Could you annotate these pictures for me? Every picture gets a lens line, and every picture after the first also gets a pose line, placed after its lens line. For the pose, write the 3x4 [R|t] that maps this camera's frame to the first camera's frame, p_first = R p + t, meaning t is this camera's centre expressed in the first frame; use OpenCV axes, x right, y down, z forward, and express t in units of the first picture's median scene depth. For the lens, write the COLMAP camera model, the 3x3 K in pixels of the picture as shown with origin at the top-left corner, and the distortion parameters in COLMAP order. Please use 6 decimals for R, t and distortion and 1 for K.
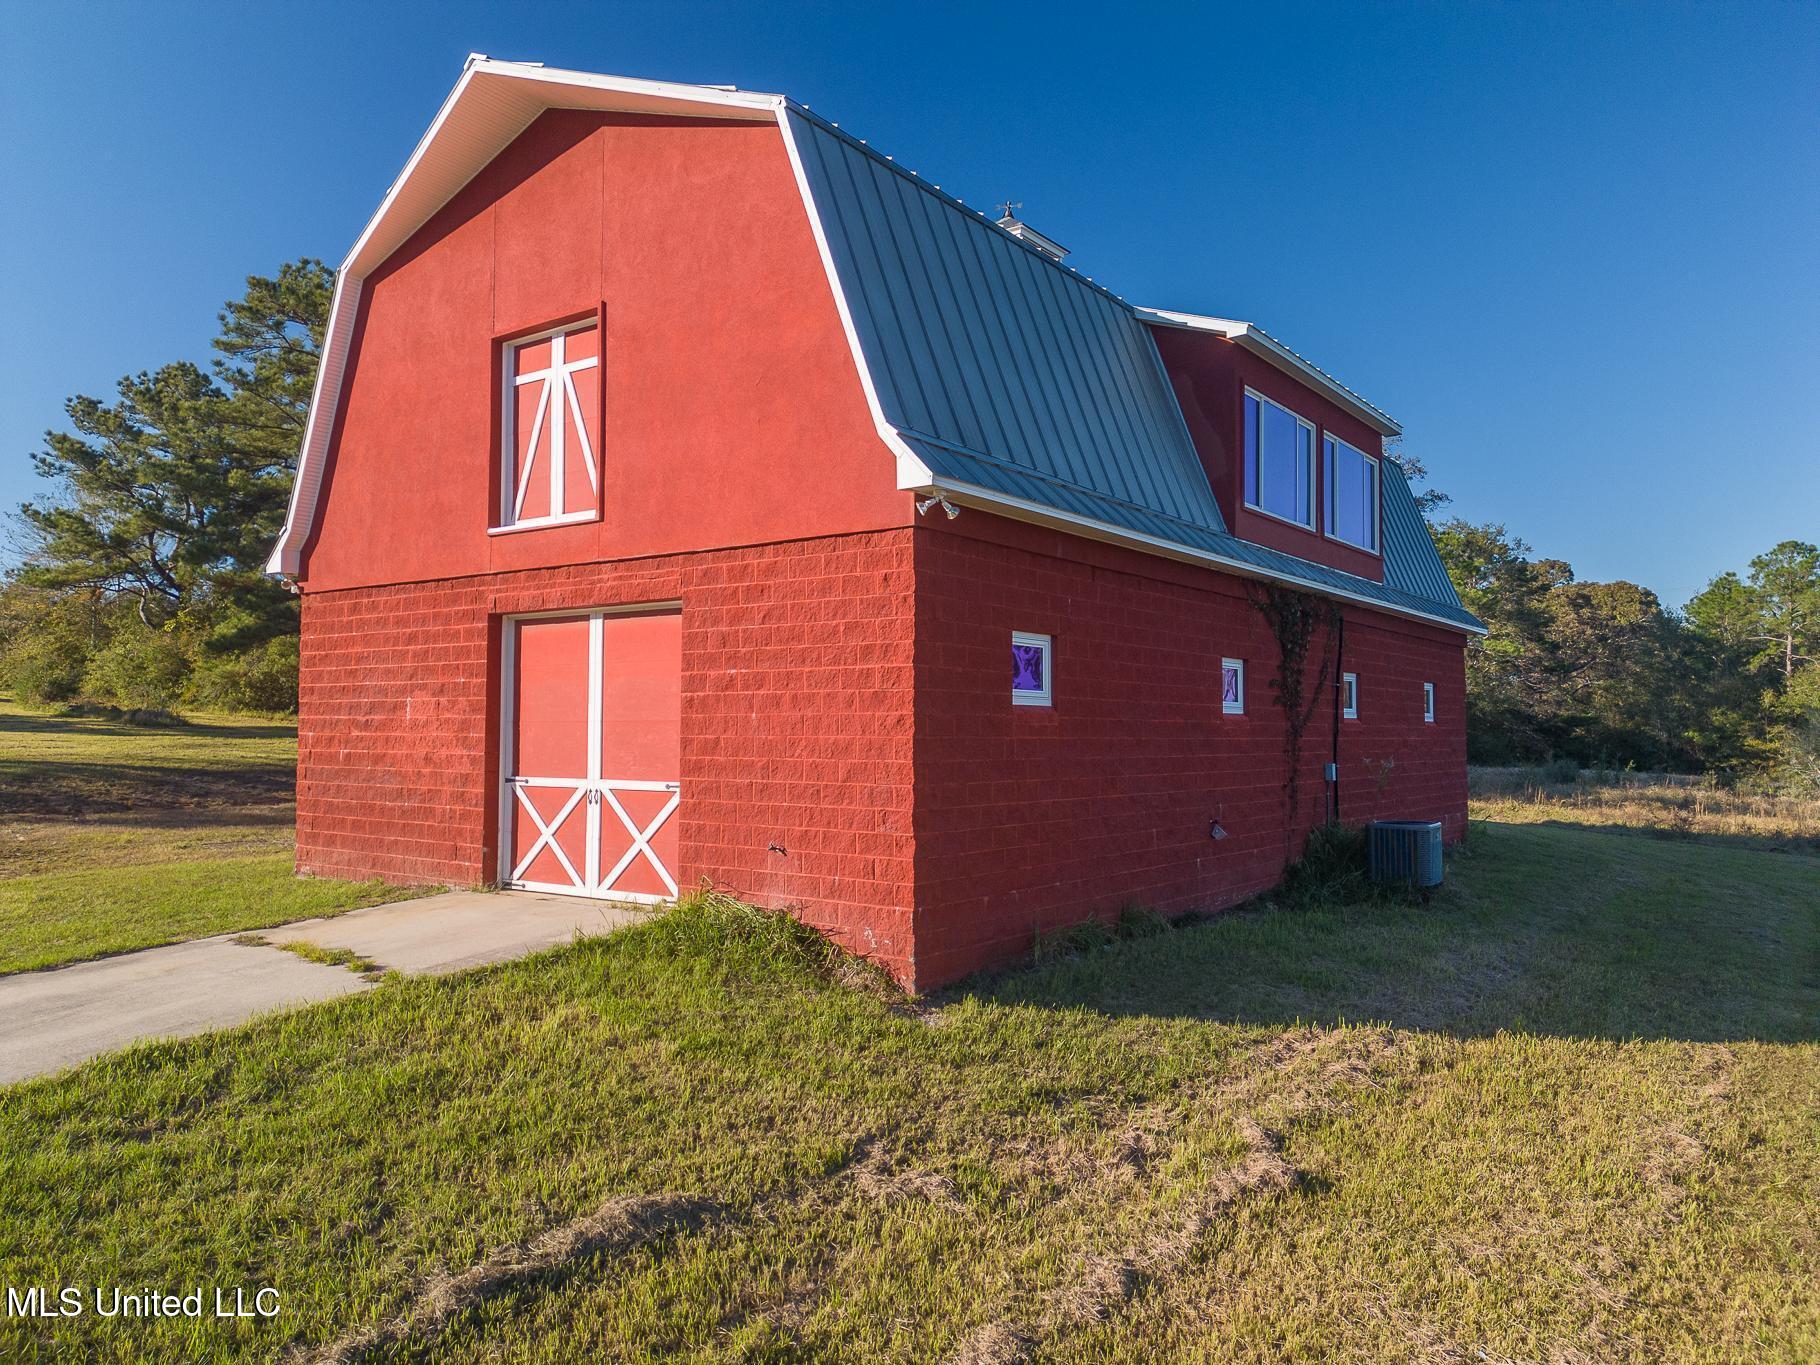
lens RADIAL K [[1277.2, 0, 907.4], [0, 1277.2, 685.7], [0, 0, 1]] dist [-0.002641, -0.001414]
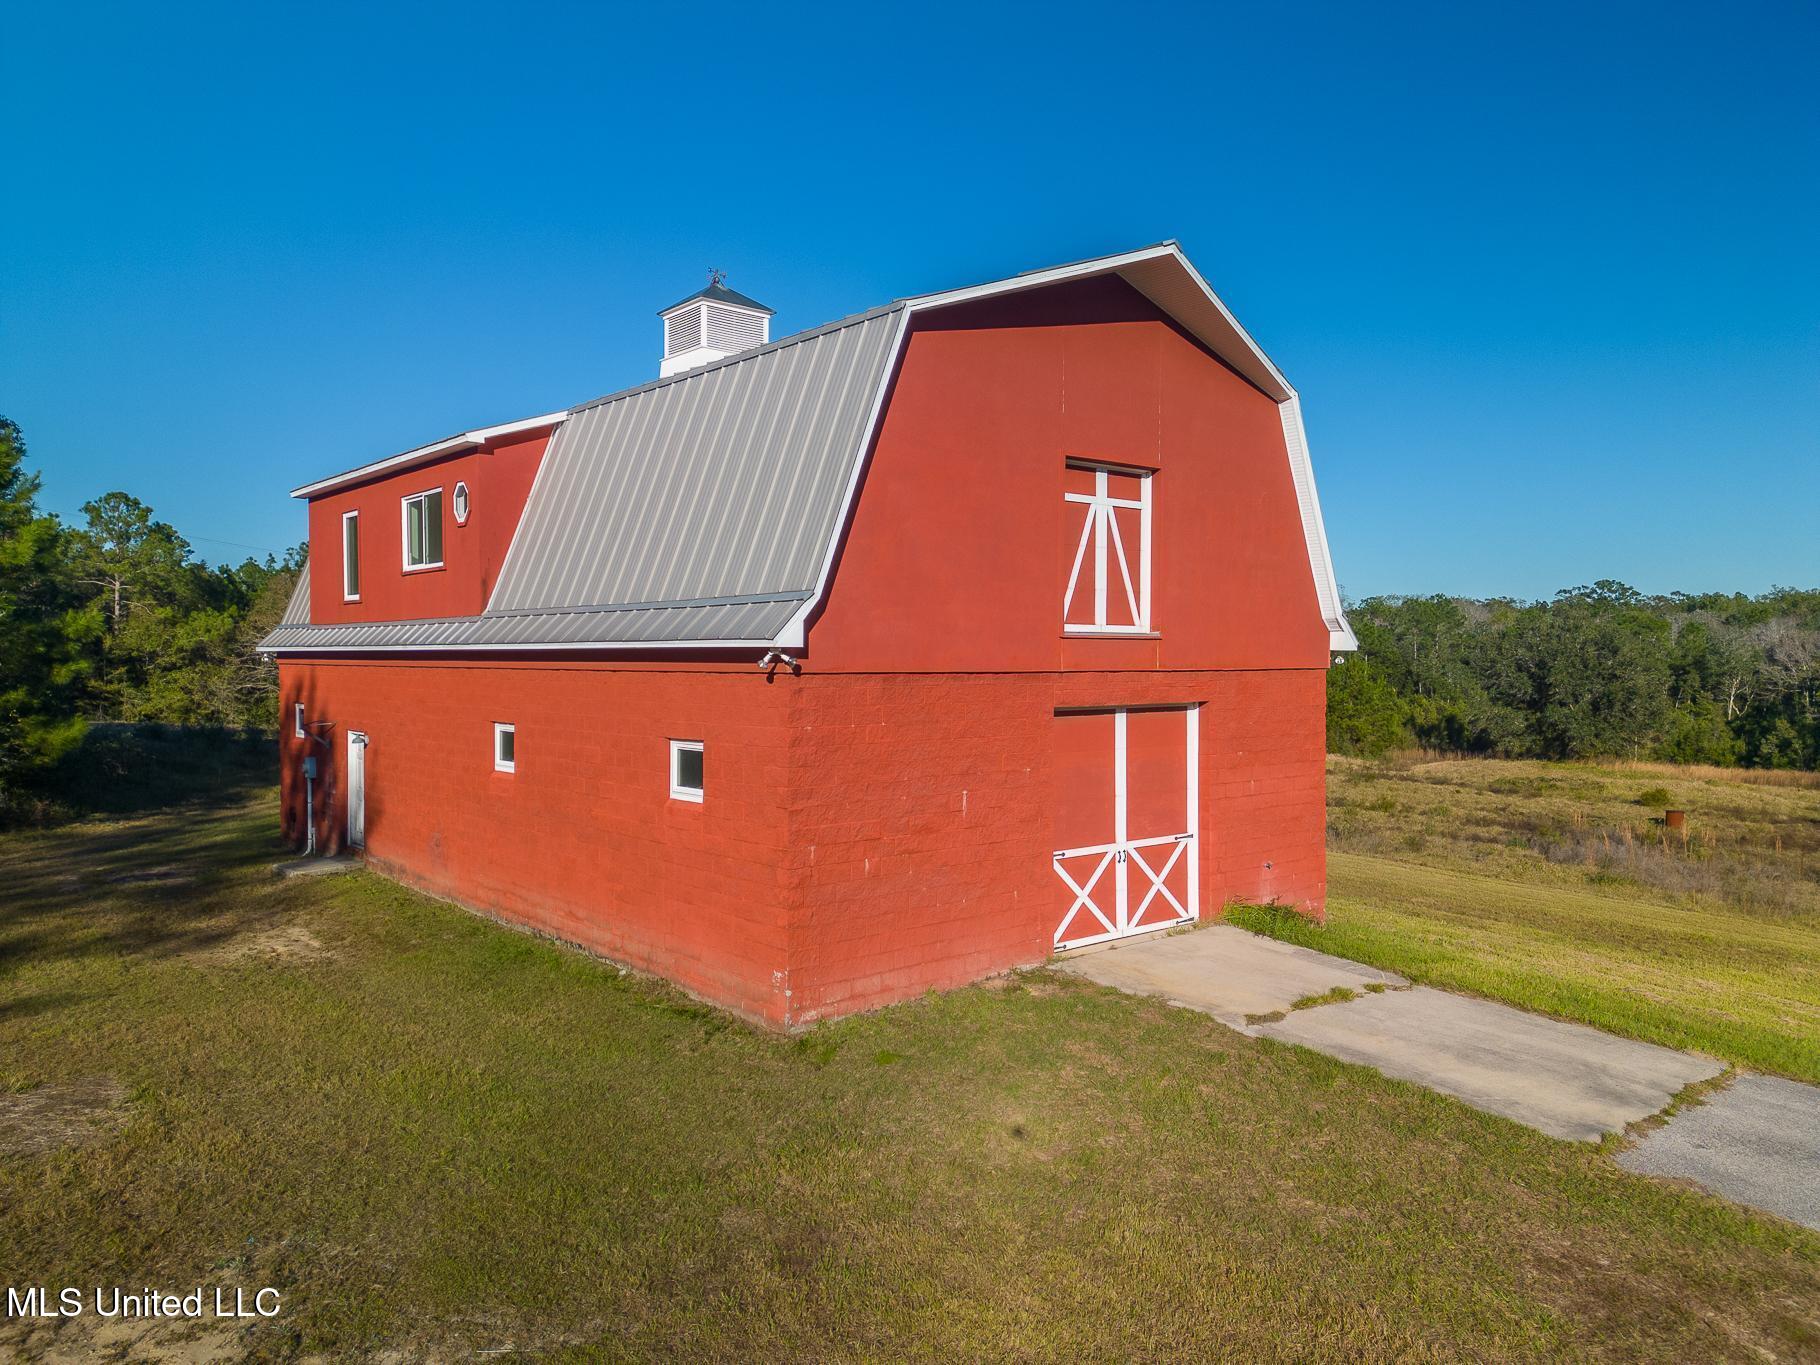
lens RADIAL K [[1277.2, 0, 907.4], [0, 1277.2, 677.4], [0, 0, 1]] dist [-0.002641, -0.001414]
pose [[0.242411, -0.020637, 0.969954, -1.482415], [-0.033871, 0.998984, 0.029719, -0.115935], [-0.969582, -0.040057, 0.241465, 0.899634]]
